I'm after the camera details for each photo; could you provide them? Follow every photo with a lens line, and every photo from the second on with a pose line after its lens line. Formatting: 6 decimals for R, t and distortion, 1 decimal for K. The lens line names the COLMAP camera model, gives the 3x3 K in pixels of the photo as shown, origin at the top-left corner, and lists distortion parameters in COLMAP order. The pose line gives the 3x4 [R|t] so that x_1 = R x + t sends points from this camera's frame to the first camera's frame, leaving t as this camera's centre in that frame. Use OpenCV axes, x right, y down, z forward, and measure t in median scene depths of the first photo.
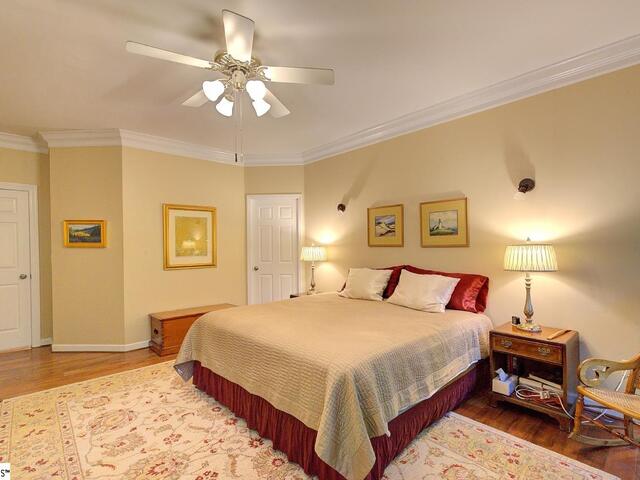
lens RADIAL K [[315.6, 0, 320.8], [0, 315.6, 248.4], [0, 0, 1]] dist [0.000161, -0.012429]
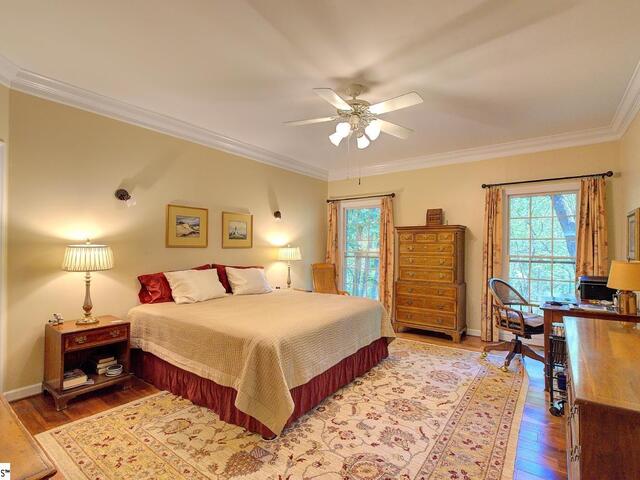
lens RADIAL K [[315.6, 0, 320.8], [0, 315.6, 248.4], [0, 0, 1]] dist [0.000161, -0.012429]
pose [[-0.189094, -0.013160, 0.981871, -1.007853], [-0.010919, 0.999877, 0.011298, -0.020820], [-0.981898, -0.008585, -0.189214, 0.904853]]
